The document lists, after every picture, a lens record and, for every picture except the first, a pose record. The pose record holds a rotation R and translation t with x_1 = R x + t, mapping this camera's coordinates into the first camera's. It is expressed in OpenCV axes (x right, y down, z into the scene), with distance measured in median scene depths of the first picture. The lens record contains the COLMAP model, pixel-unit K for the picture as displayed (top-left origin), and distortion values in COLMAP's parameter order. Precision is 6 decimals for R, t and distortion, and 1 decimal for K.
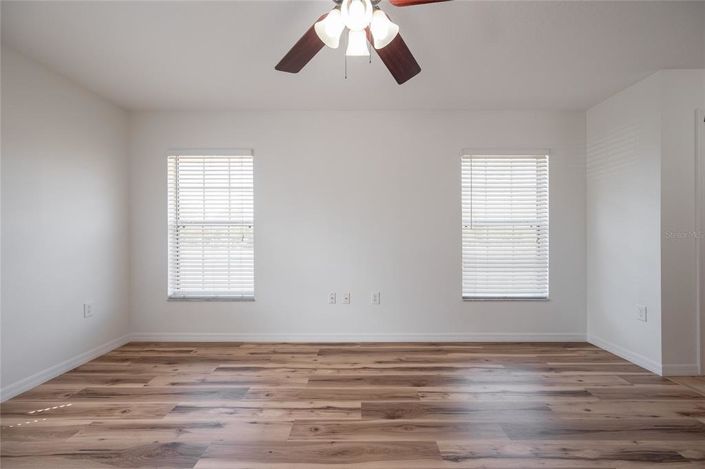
lens RADIAL K [[281.0, 0, 354.2], [0, 281.0, 240.7], [0, 0, 1]] dist [-0.002594, 0.000856]
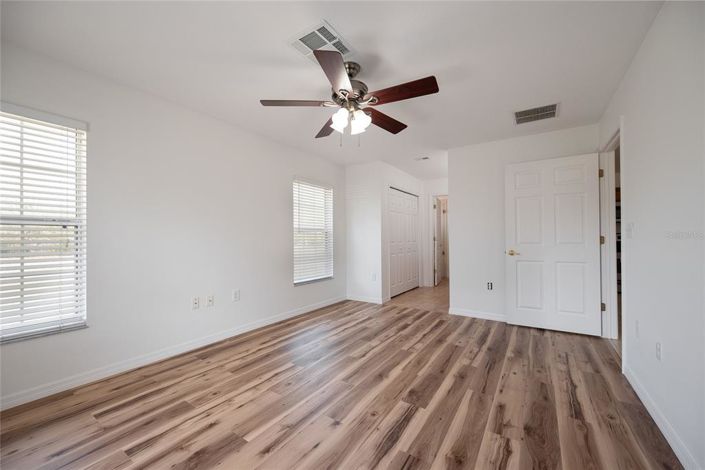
lens RADIAL K [[283.0, 0, 363.2], [0, 283.0, 236.7], [0, 0, 1]] dist [-0.001067, 0.000695]
pose [[0.525626, 0.002520, 0.850712, -0.724942], [0.018959, 0.999713, -0.014675, 0.001383], [-0.850505, 0.023843, 0.525427, -0.012341]]
